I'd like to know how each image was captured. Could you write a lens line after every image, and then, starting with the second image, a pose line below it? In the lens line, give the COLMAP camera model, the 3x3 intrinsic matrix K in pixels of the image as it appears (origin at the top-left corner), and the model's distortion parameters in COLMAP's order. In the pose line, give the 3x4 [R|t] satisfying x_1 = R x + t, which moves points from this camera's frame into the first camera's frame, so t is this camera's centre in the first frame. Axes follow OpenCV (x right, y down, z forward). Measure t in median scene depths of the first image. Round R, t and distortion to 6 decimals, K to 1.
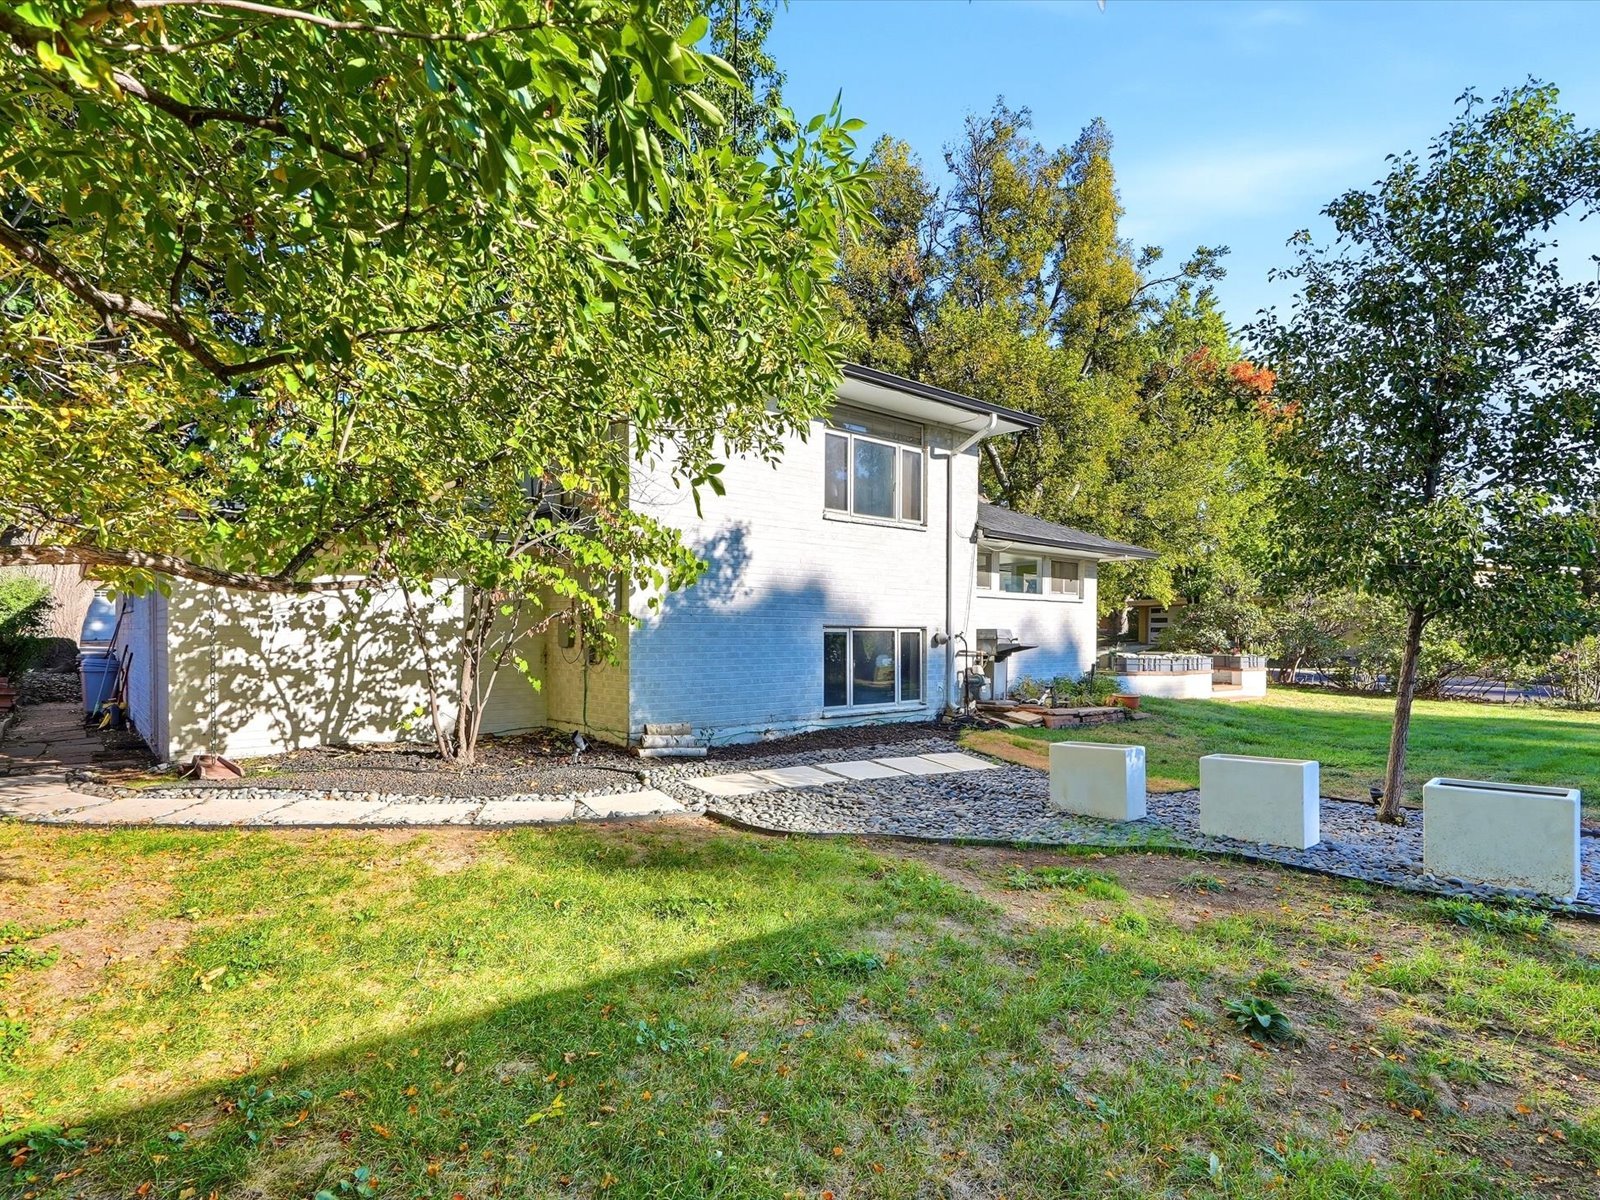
lens RADIAL K [[857.1, 0, 802.2], [0, 857.1, 634.1], [0, 0, 1]] dist [0.000374, 0.000355]
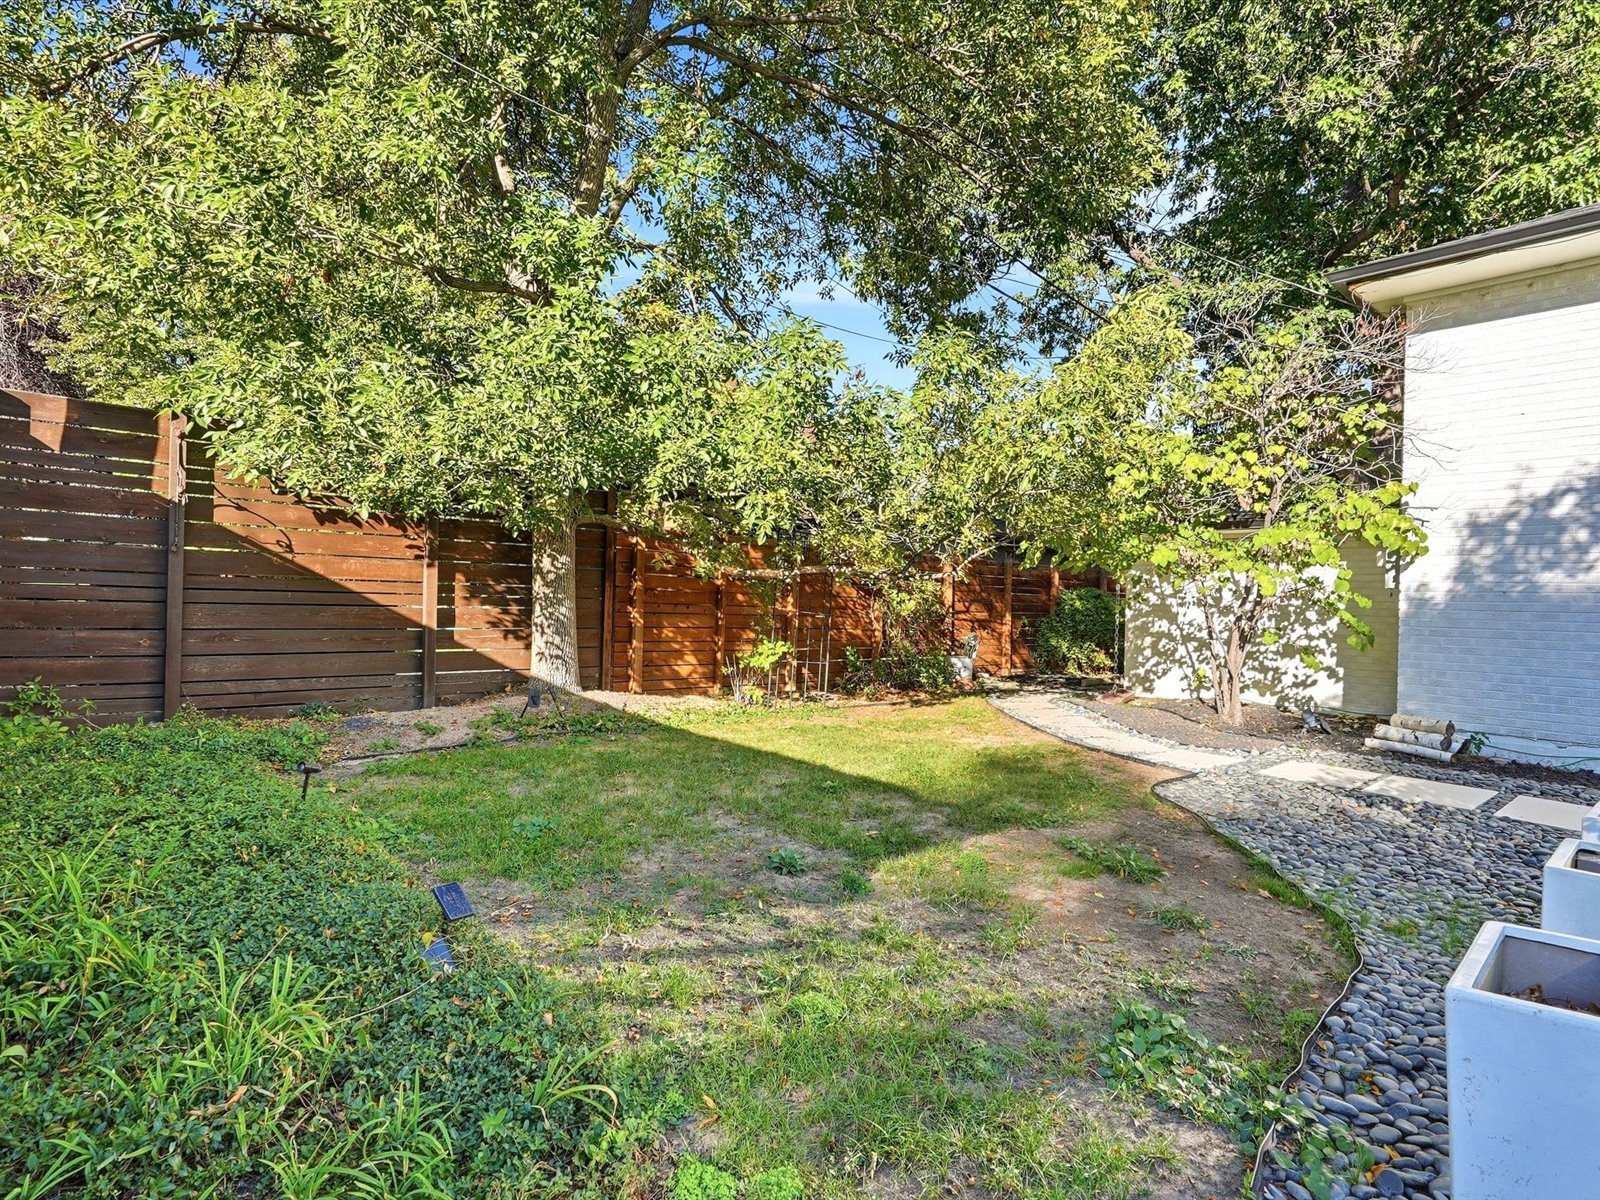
lens RADIAL K [[821.9, 0, 801.3], [0, 821.9, 593.5], [0, 0, 1]] dist [0.000260, 0.000893]
pose [[0.054436, -0.011056, -0.998456, 0.623737], [-0.028428, 0.999516, -0.012617, 0.006601], [0.998113, 0.029071, 0.054095, 0.315829]]
